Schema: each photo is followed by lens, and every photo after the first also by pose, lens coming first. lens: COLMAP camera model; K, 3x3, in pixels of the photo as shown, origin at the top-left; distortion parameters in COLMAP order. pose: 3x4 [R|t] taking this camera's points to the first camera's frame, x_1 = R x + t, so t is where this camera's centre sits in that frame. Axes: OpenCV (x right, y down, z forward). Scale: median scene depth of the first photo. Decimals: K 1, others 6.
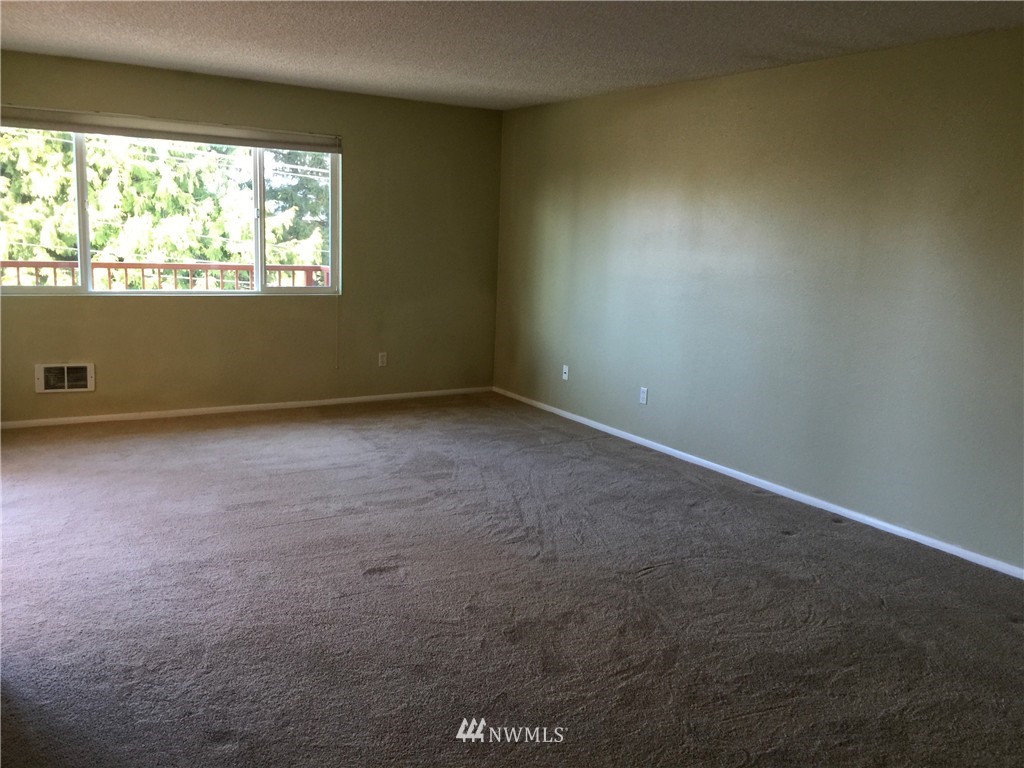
lens RADIAL K [[888.1, 0, 538.4], [0, 888.1, 385.3], [0, 0, 1]] dist [0.068933, -0.067172]
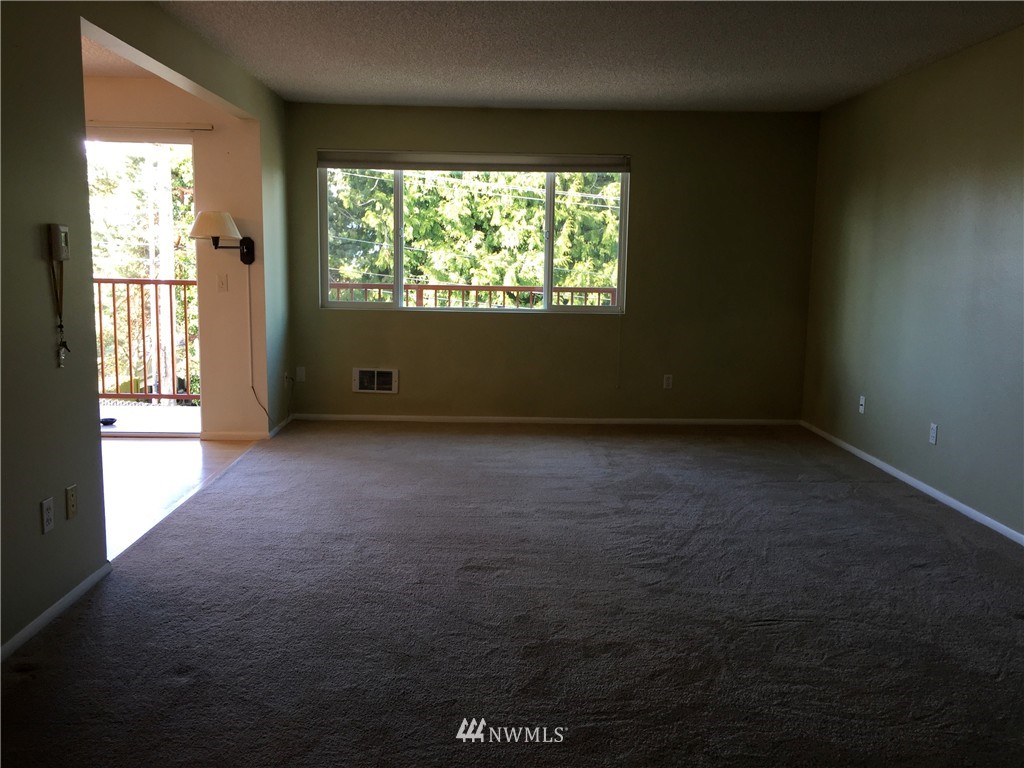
lens RADIAL K [[888.1, 0, 475.9], [0, 888.1, 377.4], [0, 0, 1]] dist [0.068933, -0.067172]
pose [[0.856340, 0.043649, -0.514565, 0.242024], [-0.071575, 0.996836, -0.034556, 0.024541], [0.511429, 0.066421, 0.856755, 0.111568]]
